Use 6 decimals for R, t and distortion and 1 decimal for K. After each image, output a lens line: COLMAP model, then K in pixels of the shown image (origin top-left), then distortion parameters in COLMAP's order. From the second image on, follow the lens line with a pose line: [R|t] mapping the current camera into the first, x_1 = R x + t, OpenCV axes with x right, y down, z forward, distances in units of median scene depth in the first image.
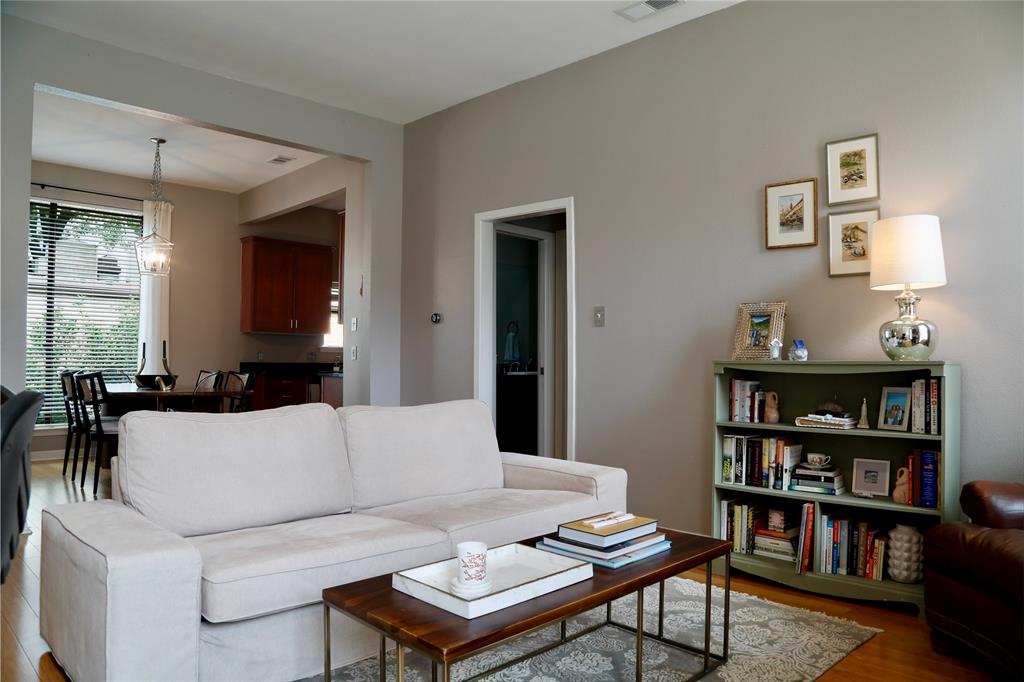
lens RADIAL K [[698.8, 0, 515.9], [0, 698.8, 348.4], [0, 0, 1]] dist [-0.120433, 0.065138]
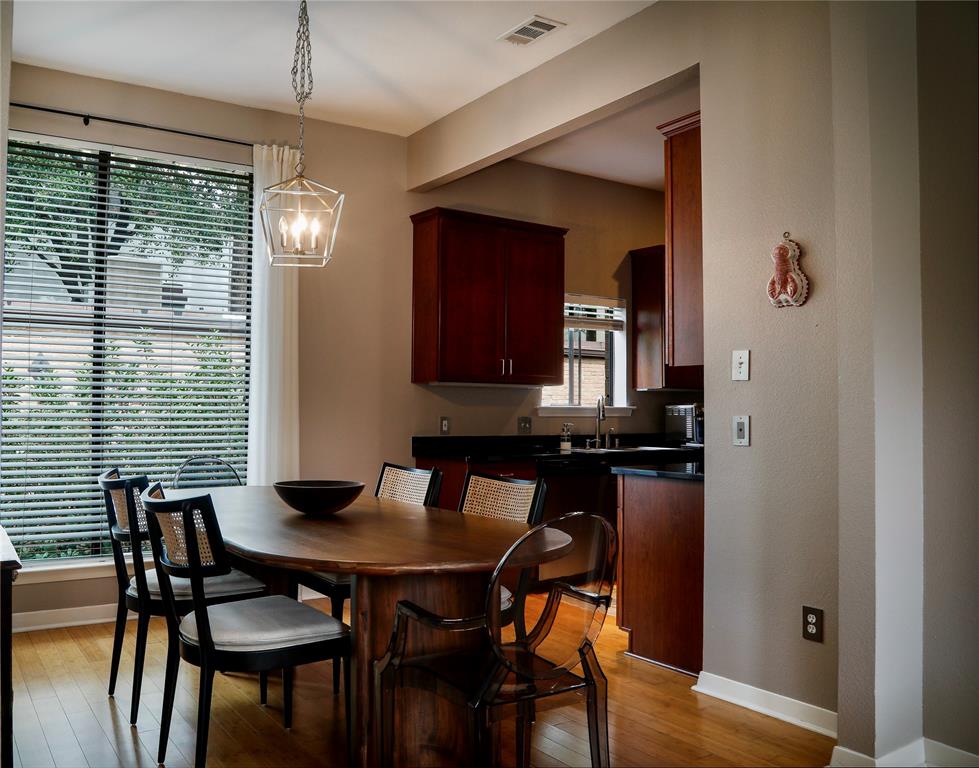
lens RADIAL K [[824.6, 0, 409.2], [0, 824.6, 383.7], [0, 0, 1]] dist [-0.090091, 0.003245]
pose [[0.968047, -0.007468, -0.250657, -0.262137], [0.003731, 0.999875, -0.015381, -0.013765], [0.250741, 0.013955, 0.967954, 0.388574]]
